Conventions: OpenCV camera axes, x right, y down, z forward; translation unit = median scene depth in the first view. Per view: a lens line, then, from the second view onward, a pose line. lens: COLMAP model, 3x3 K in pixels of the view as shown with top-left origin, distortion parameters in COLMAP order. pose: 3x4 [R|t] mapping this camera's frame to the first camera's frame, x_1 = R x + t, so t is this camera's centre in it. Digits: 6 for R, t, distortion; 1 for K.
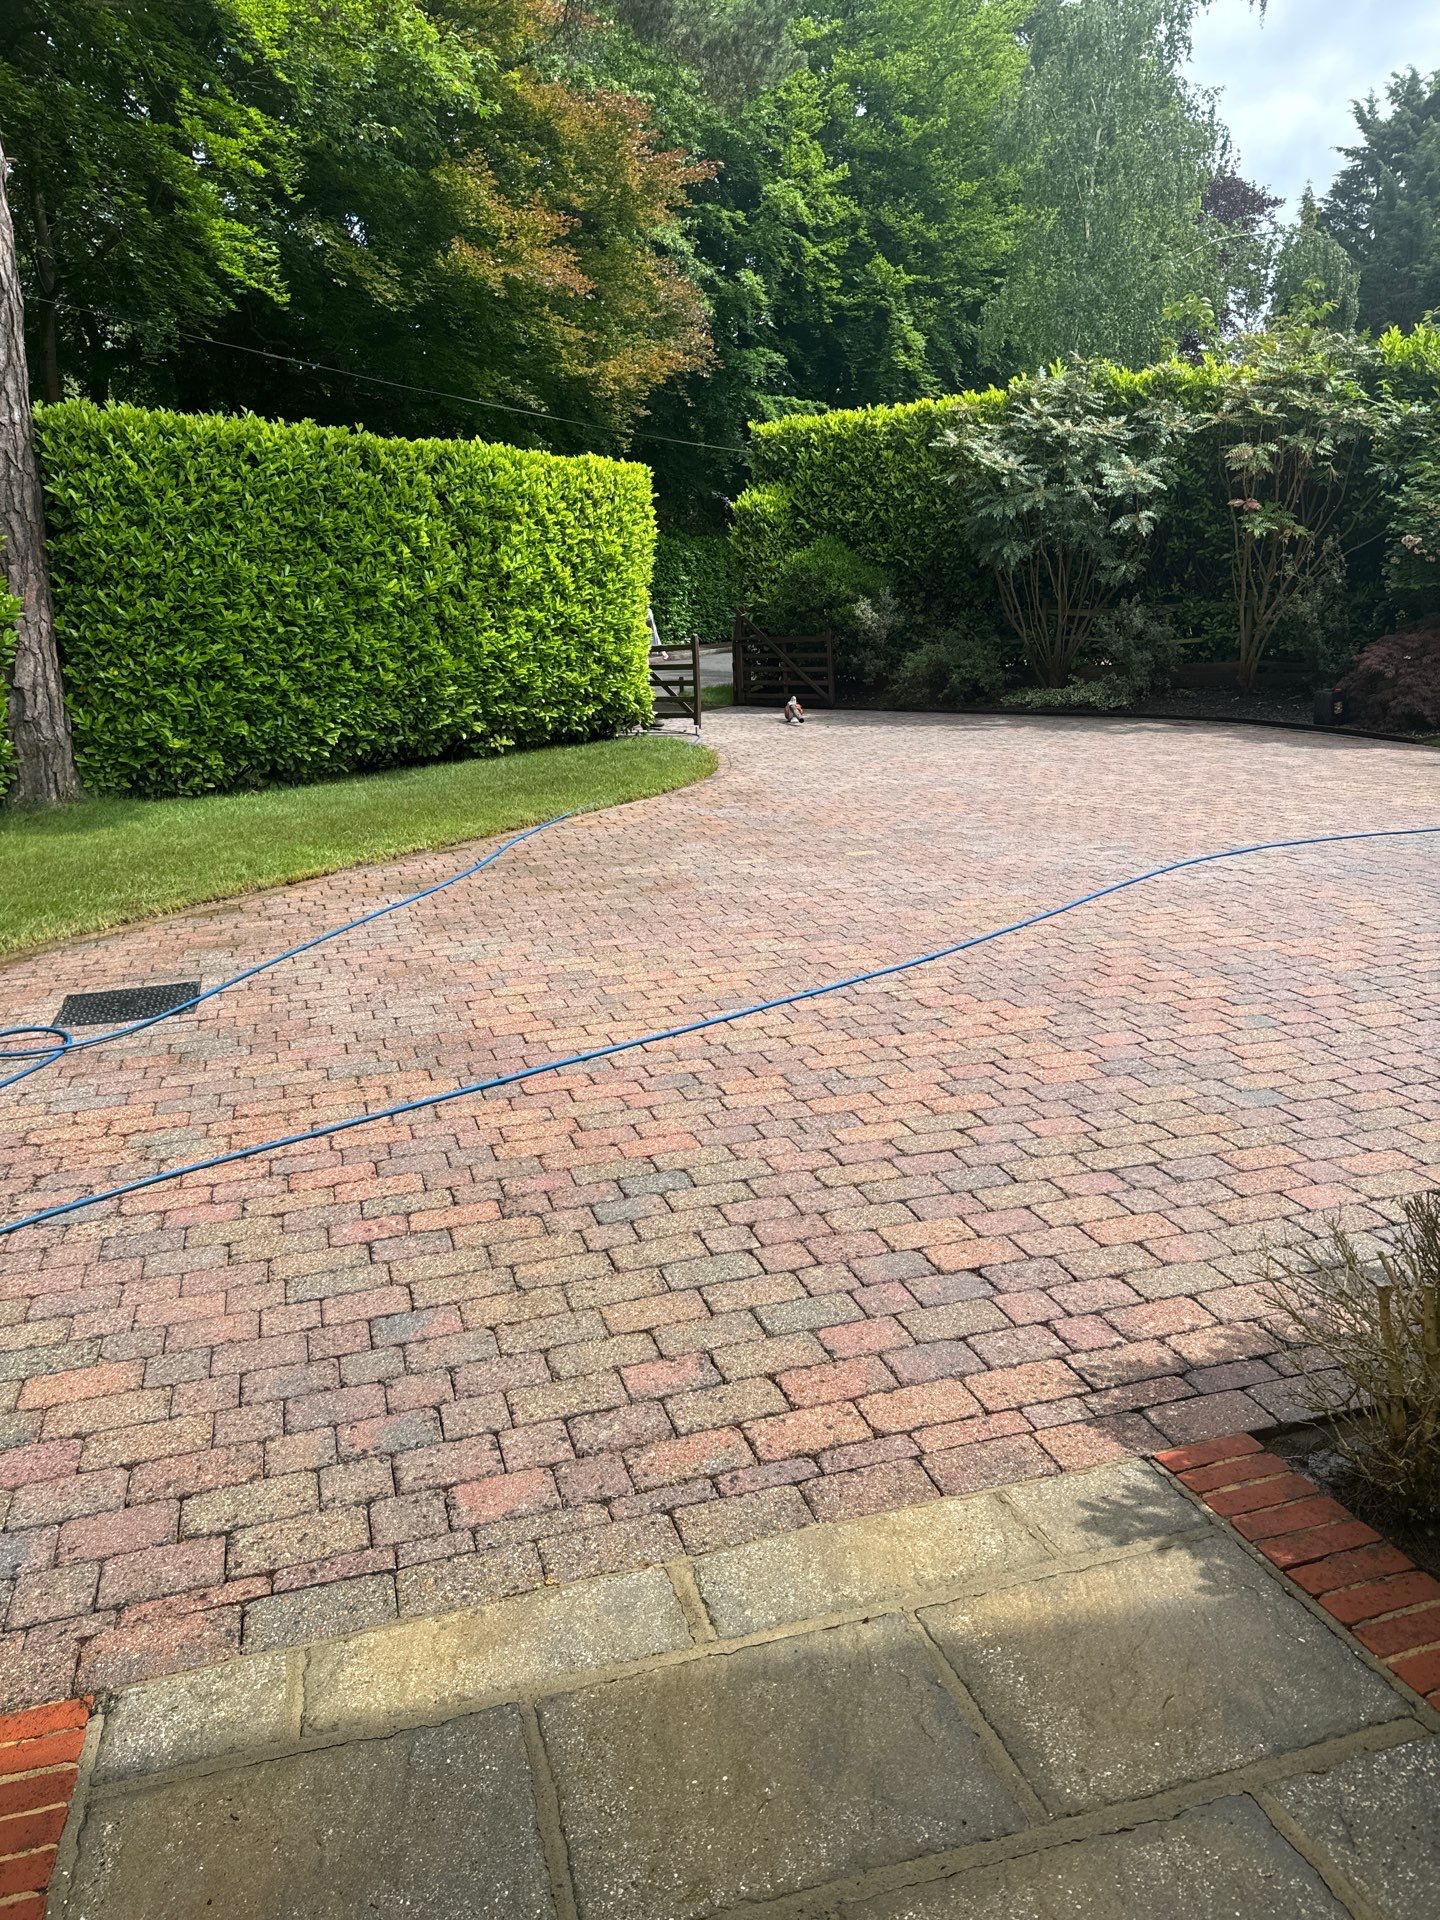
lens RADIAL K [[1351.3, 0, 720.0], [0, 1351.3, 960.0], [0, 0, 1]] dist [0.092992, -0.134033]
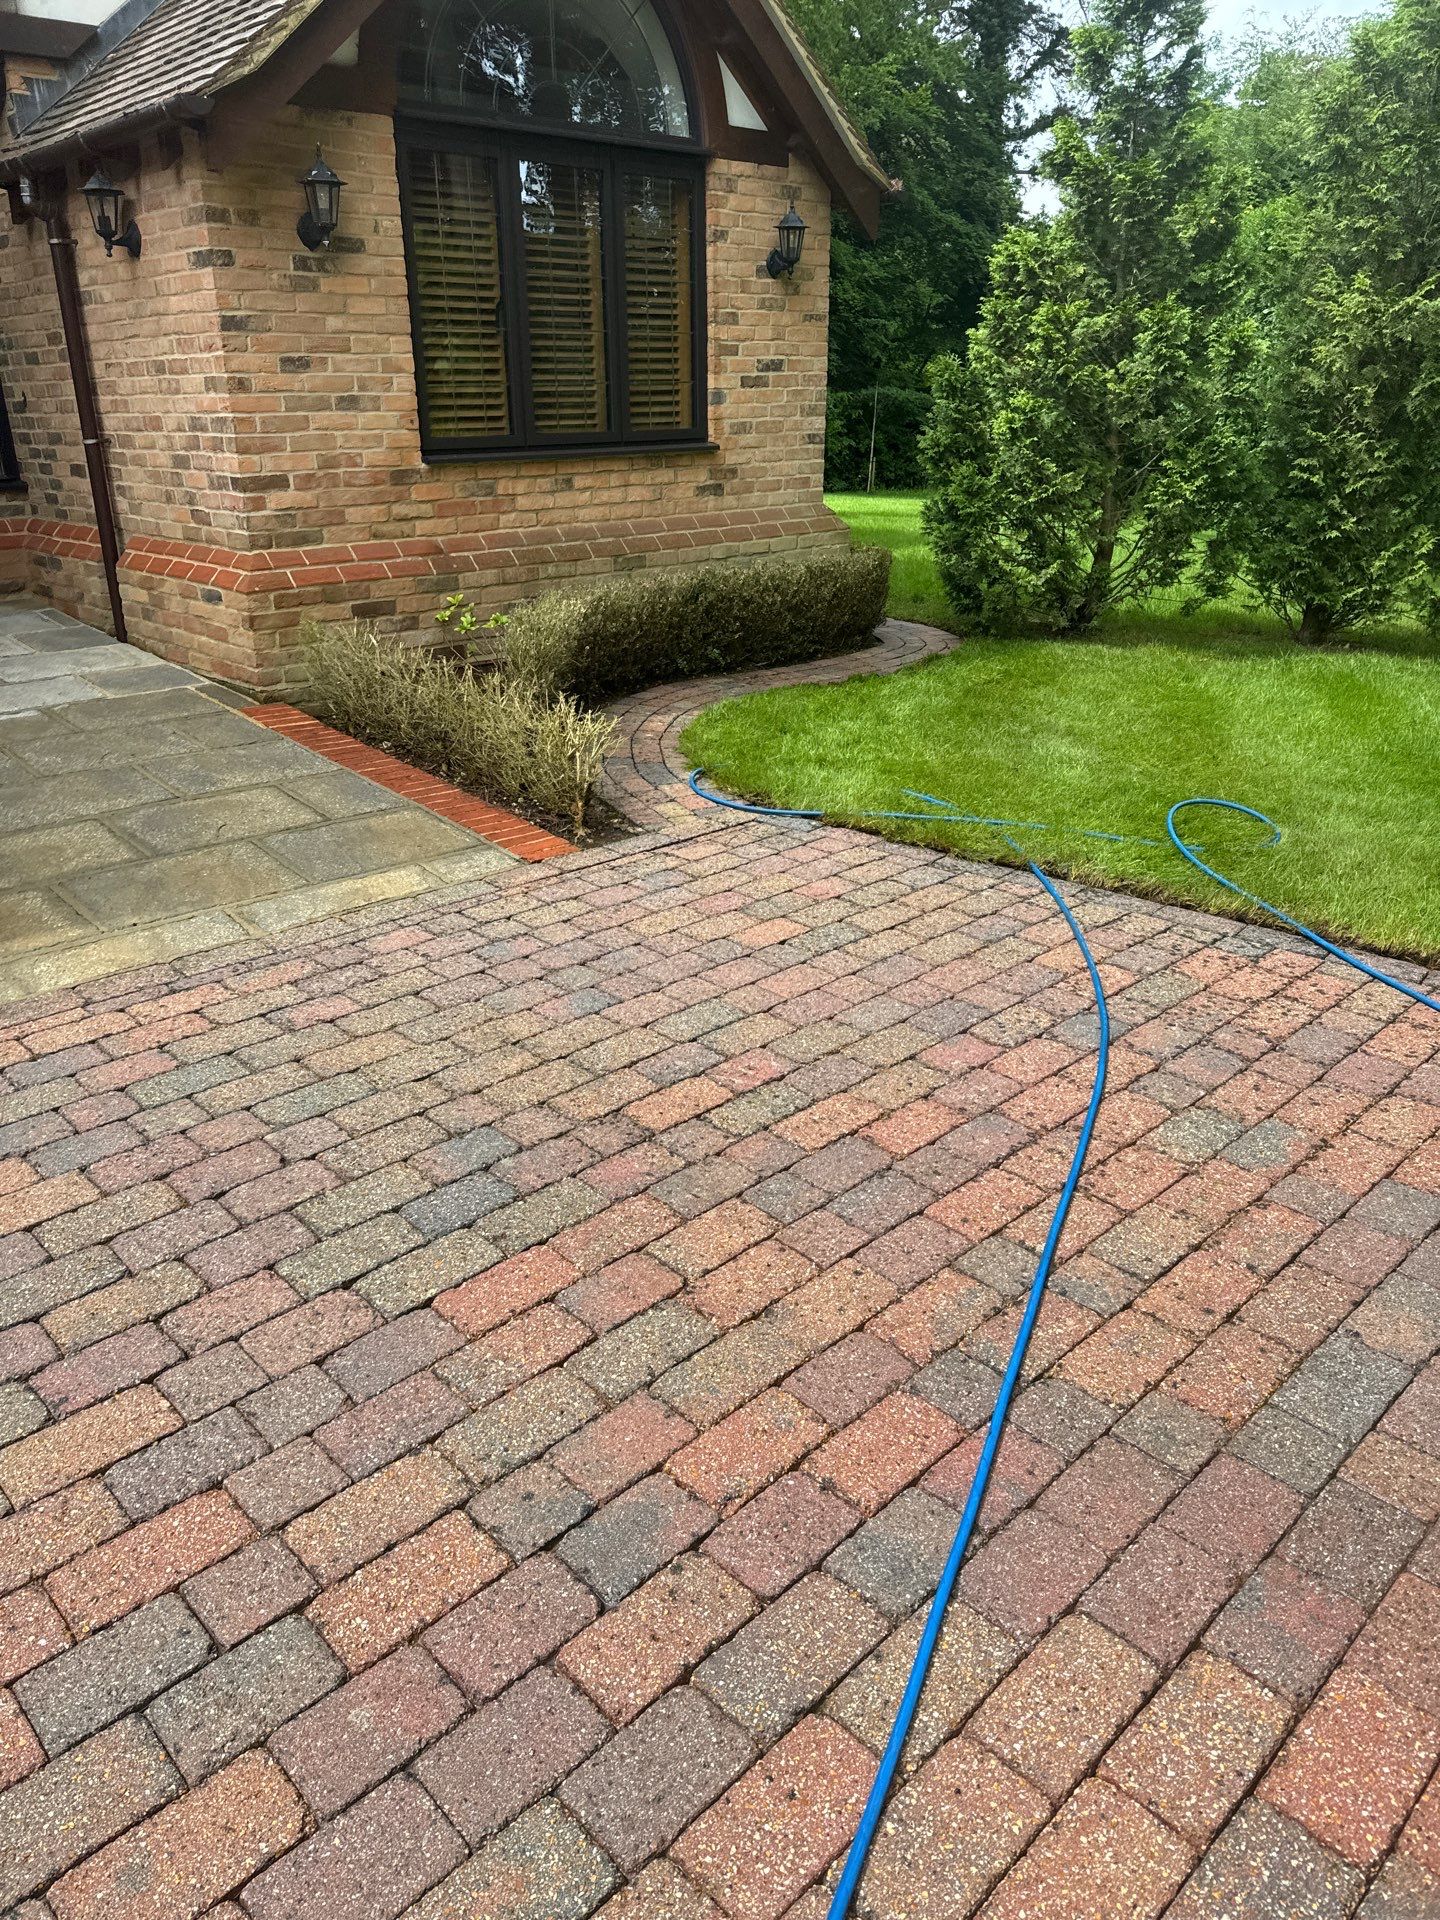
lens RADIAL K [[1351.3, 0, 720.0], [0, 1351.3, 960.0], [0, 0, 1]] dist [0.092992, -0.134033]
pose [[-0.898216, 0.188329, -0.397165, 0.016695], [-0.089965, 0.805668, 0.585496, -0.069058], [0.430249, 0.561633, -0.706721, 0.312082]]
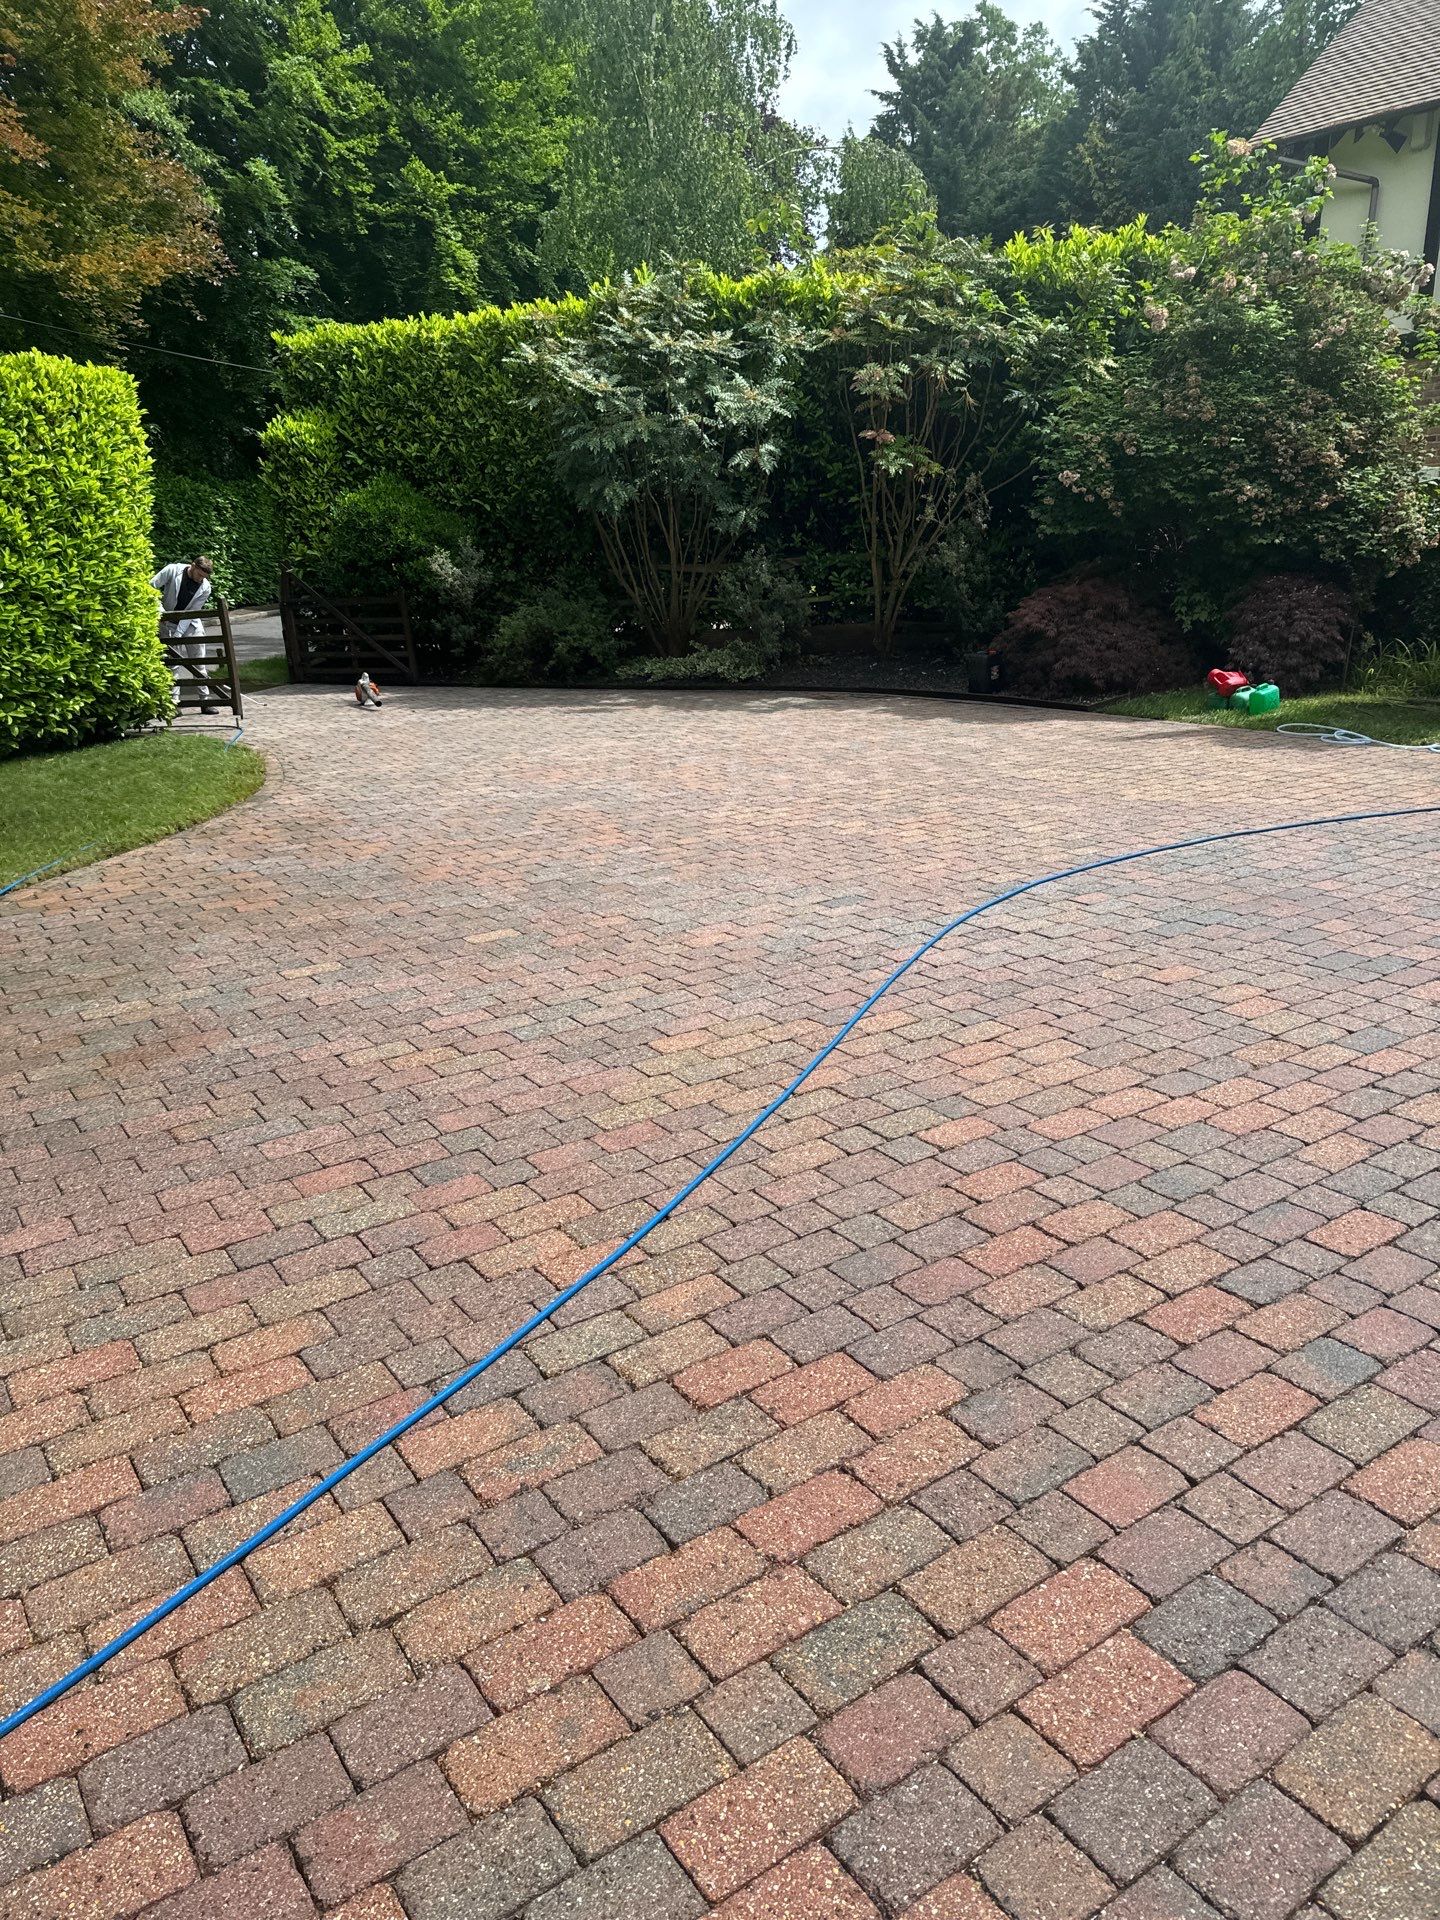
lens RADIAL K [[1351.3, 0, 720.0], [0, 1351.3, 960.0], [0, 0, 1]] dist [0.092992, -0.134033]
pose [[0.955412, -0.095865, 0.279281, 0.014454], [0.087392, 0.995260, 0.042663, -0.043739], [-0.282047, -0.016354, 0.959261, 0.172611]]
